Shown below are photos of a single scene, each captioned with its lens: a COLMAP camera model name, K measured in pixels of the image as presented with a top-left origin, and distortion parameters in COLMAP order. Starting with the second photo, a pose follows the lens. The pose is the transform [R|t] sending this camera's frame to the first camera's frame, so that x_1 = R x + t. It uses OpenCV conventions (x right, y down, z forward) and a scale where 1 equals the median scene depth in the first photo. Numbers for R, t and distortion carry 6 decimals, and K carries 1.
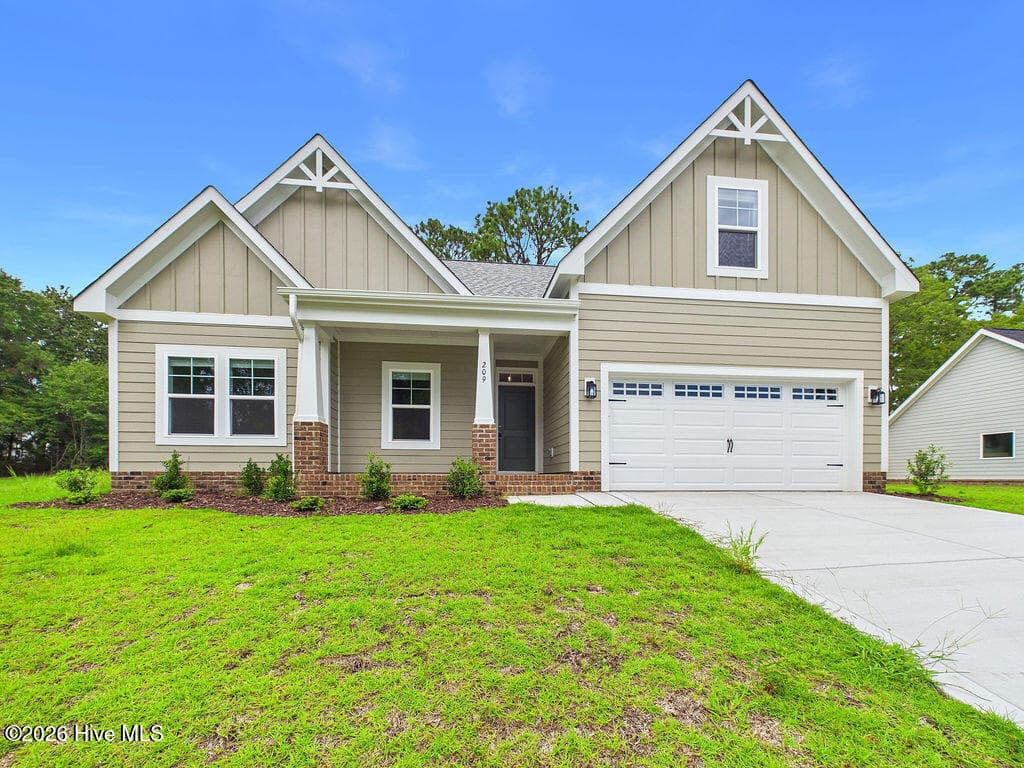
lens RADIAL K [[407.4, 0, 511.4], [0, 407.4, 467.2], [0, 0, 1]] dist [0.000151, -0.000054]
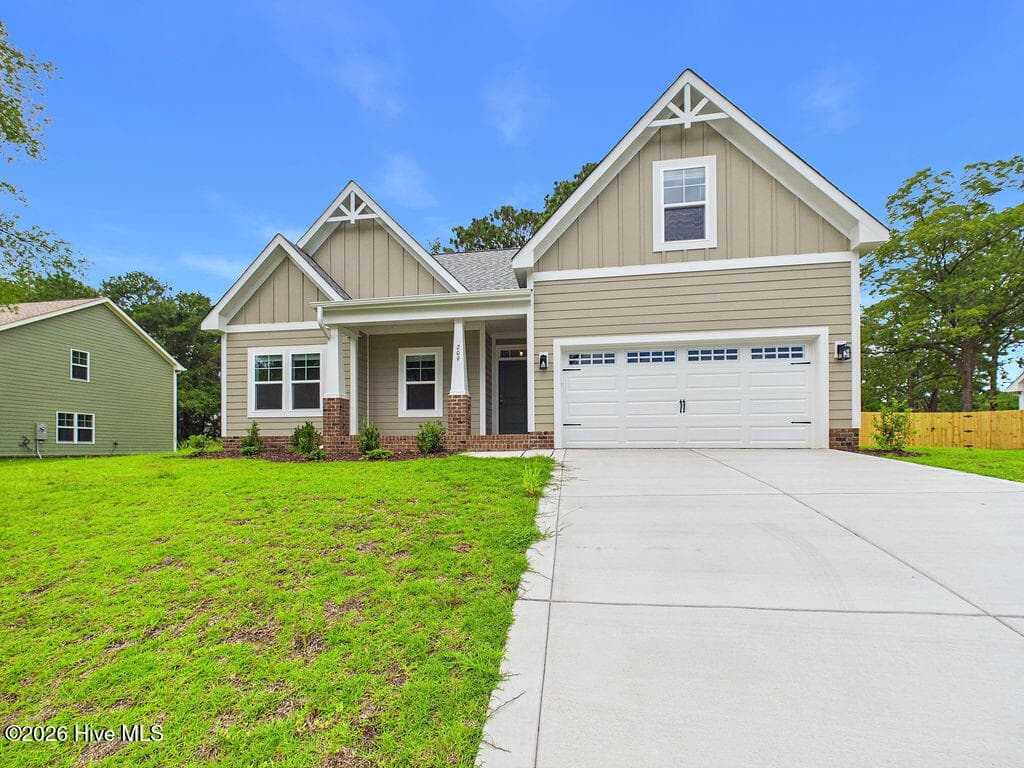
lens RADIAL K [[409.1, 0, 511.8], [0, 409.1, 431.5], [0, 0, 1]] dist [-0.000234, 0.000116]
pose [[0.967738, -0.014609, -0.251536, 0.378631], [0.010705, 0.999800, -0.016880, 0.027307], [0.251732, 0.013643, 0.967701, -0.155313]]
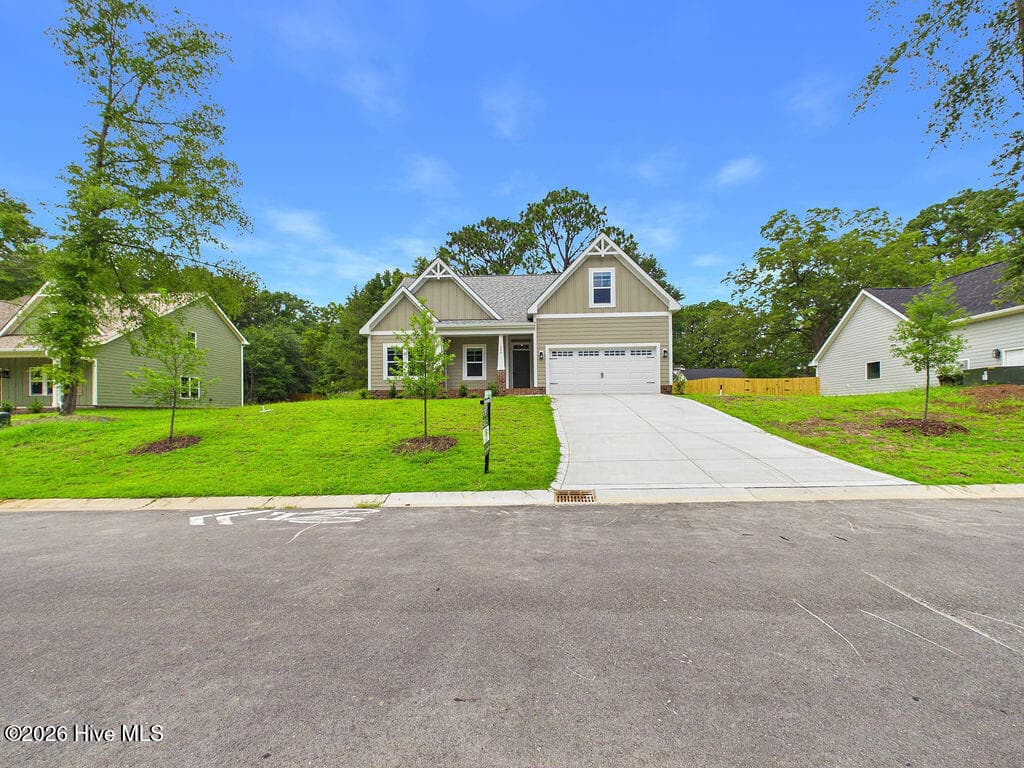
lens RADIAL K [[414.4, 0, 512.0], [0, 414.4, 384.0], [0, 0, 1]] dist [0.000915, -0.000039]
pose [[0.987605, -0.020425, -0.155625, 0.396854], [0.013533, 0.998886, -0.045217, 0.103995], [0.156375, 0.042551, 0.986781, -1.556052]]
